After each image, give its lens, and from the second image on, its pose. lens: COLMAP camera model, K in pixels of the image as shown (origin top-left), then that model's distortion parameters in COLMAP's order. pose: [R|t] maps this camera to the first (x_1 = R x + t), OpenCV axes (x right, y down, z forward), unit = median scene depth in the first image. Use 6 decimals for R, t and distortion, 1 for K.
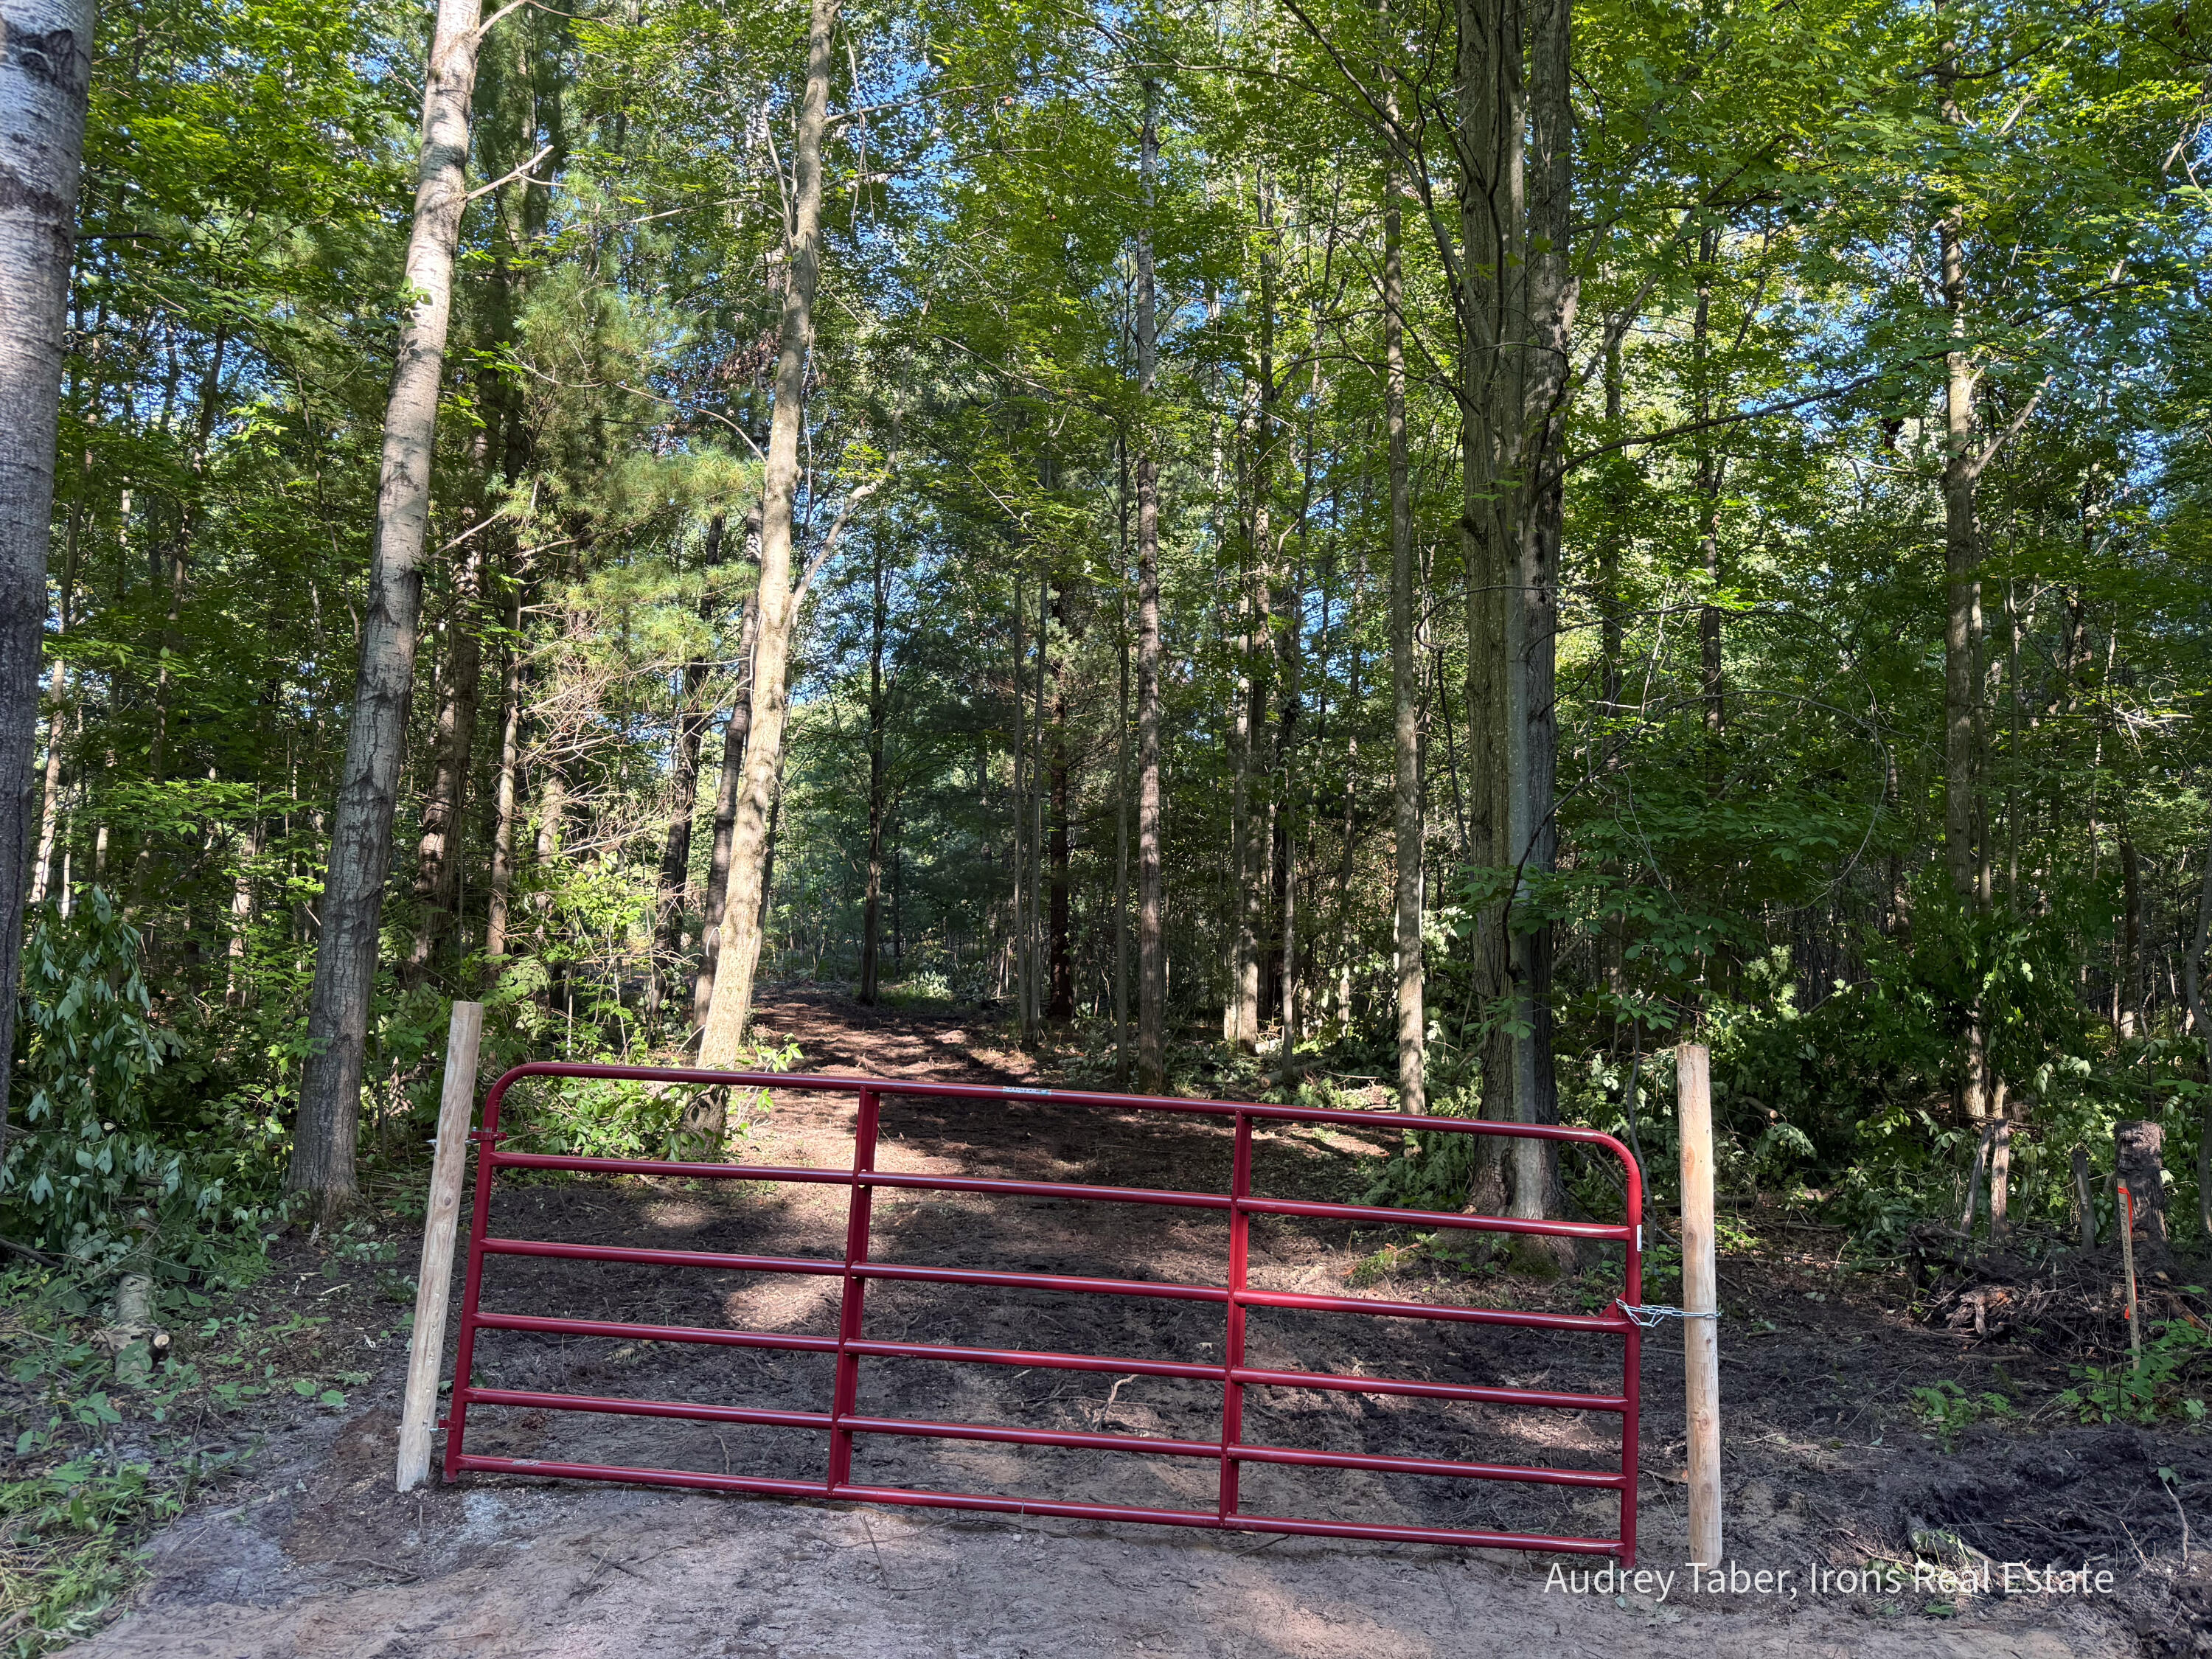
lens RADIAL K [[1535.9, 0, 1106.0], [0, 1535.9, 831.2], [0, 0, 1]] dist [0.038683, -0.004480]
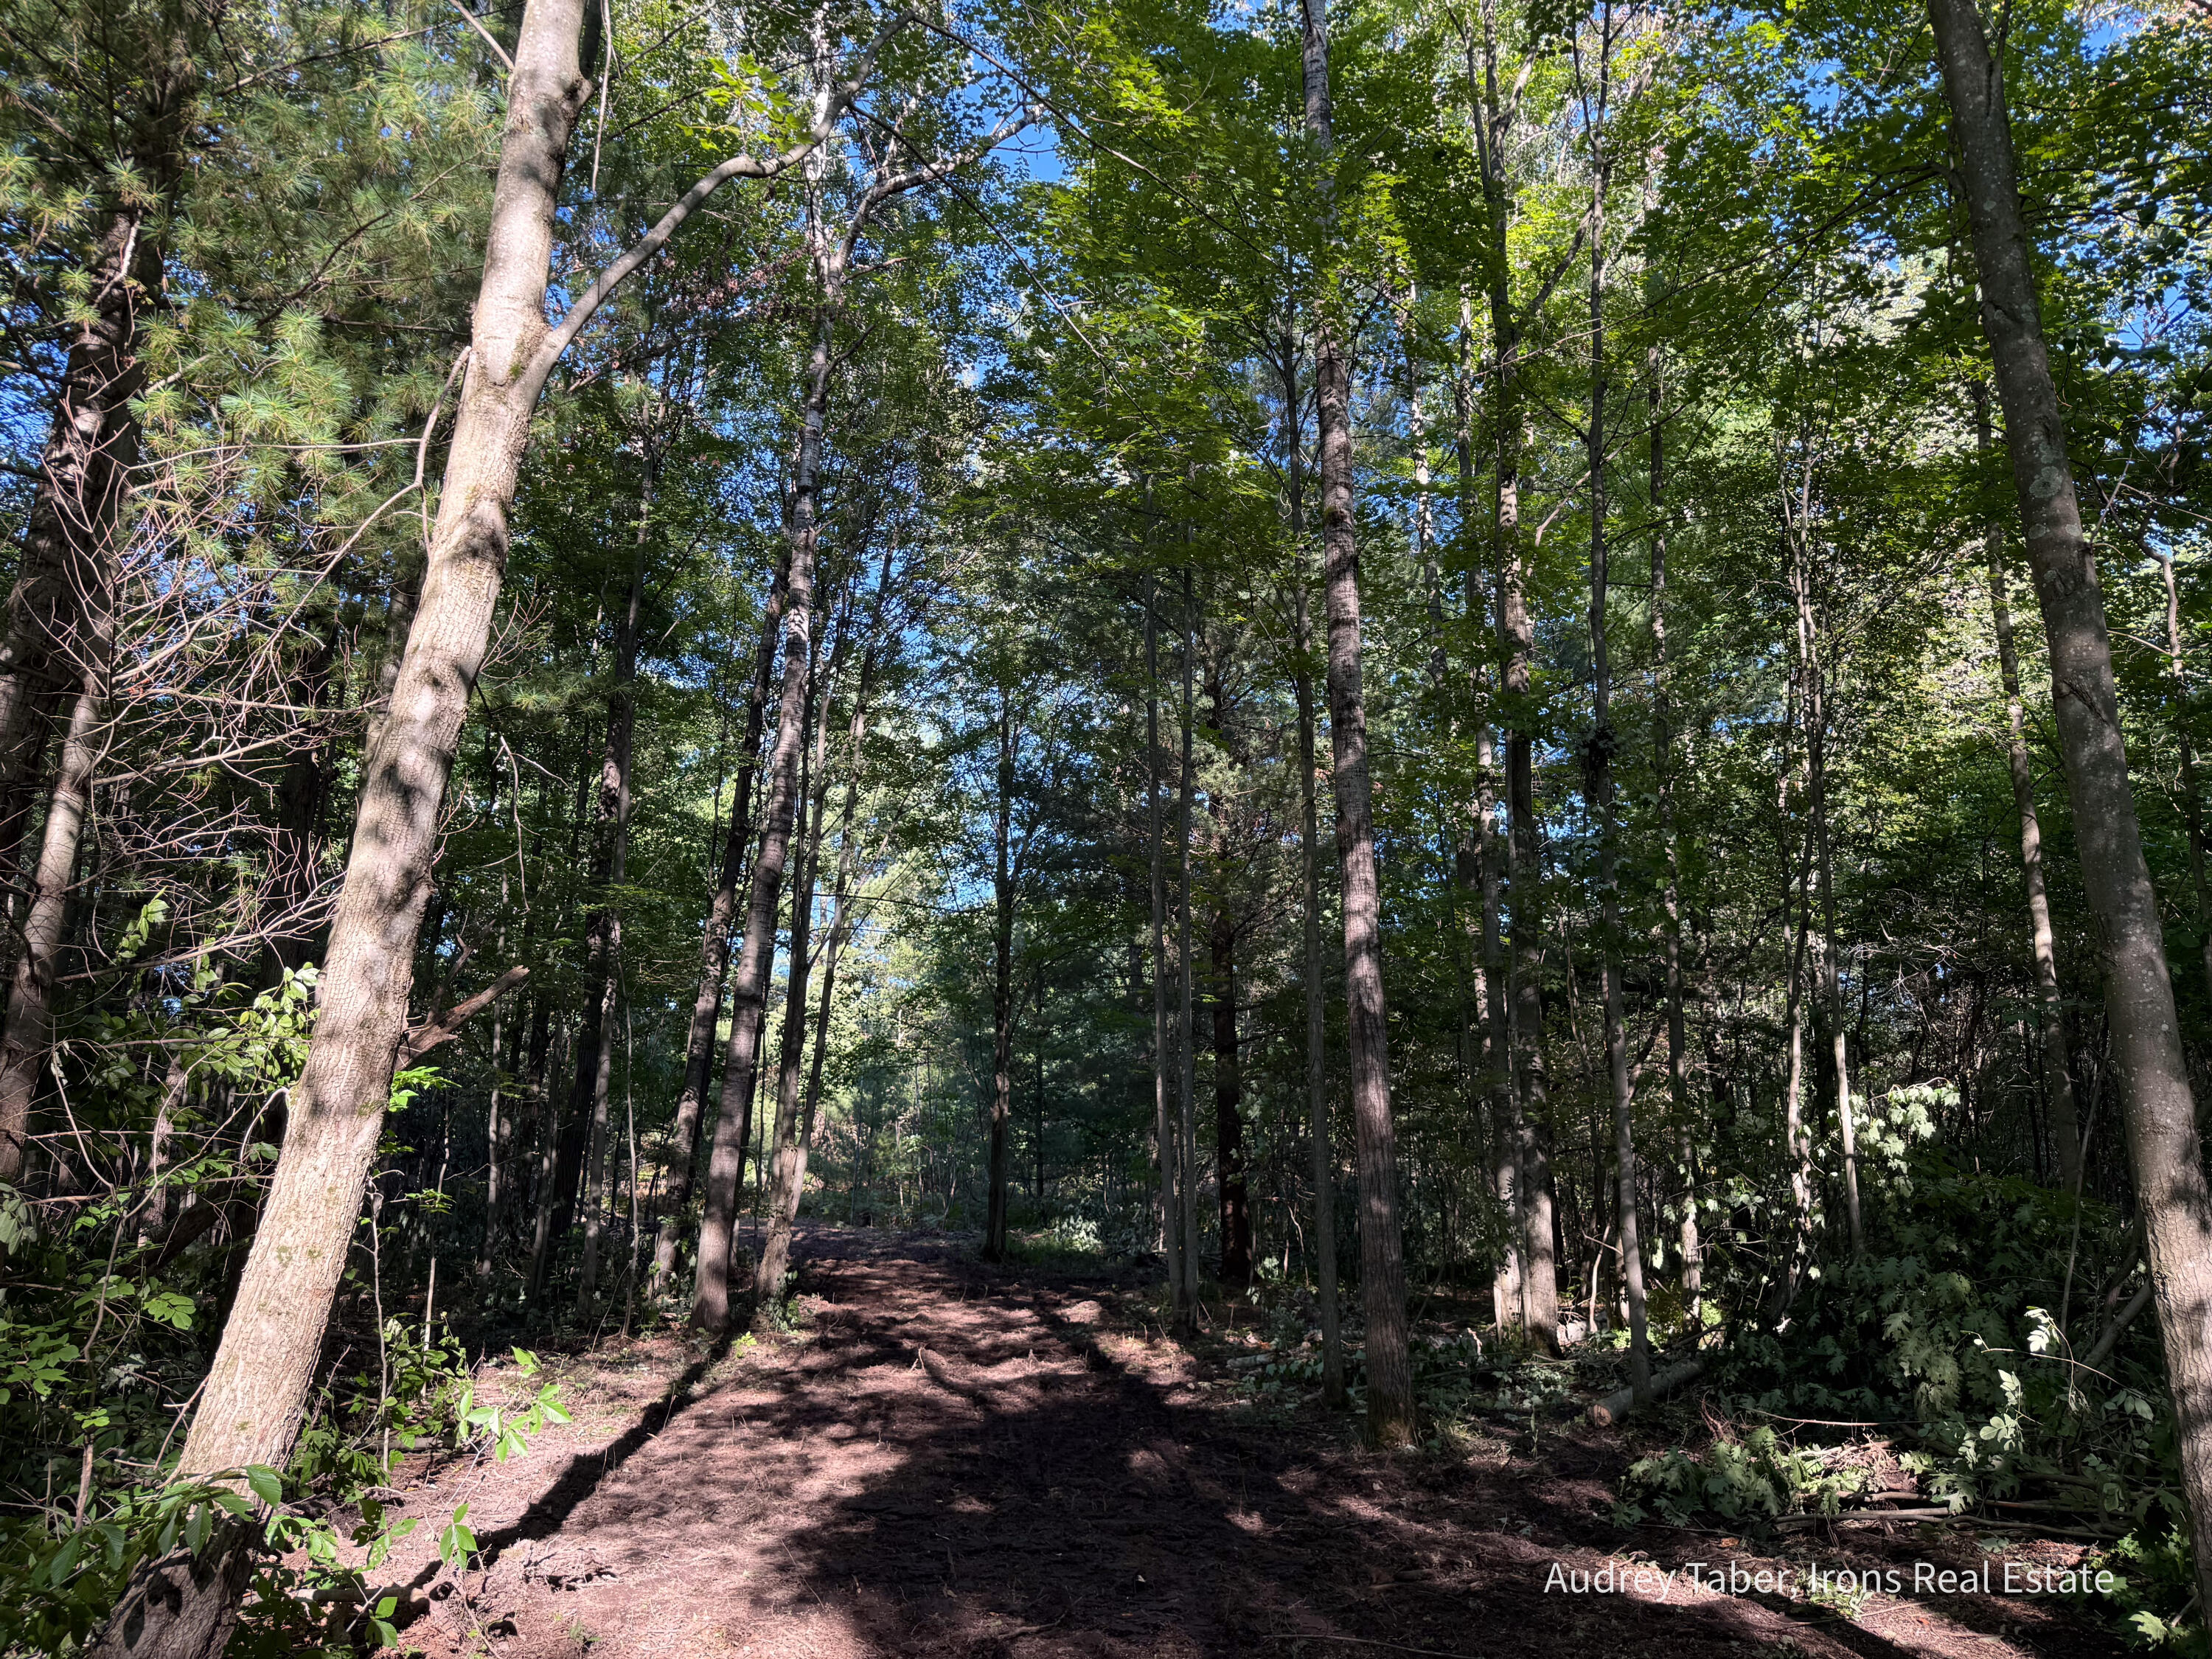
lens RADIAL K [[1535.9, 0, 1109.4], [0, 1535.9, 825.6], [0, 0, 1]] dist [0.038683, -0.004480]
pose [[0.992846, -0.040256, -0.112411, -0.000103], [0.022059, 0.987086, -0.158662, 0.032635], [0.117347, 0.155047, 0.980913, 0.332698]]
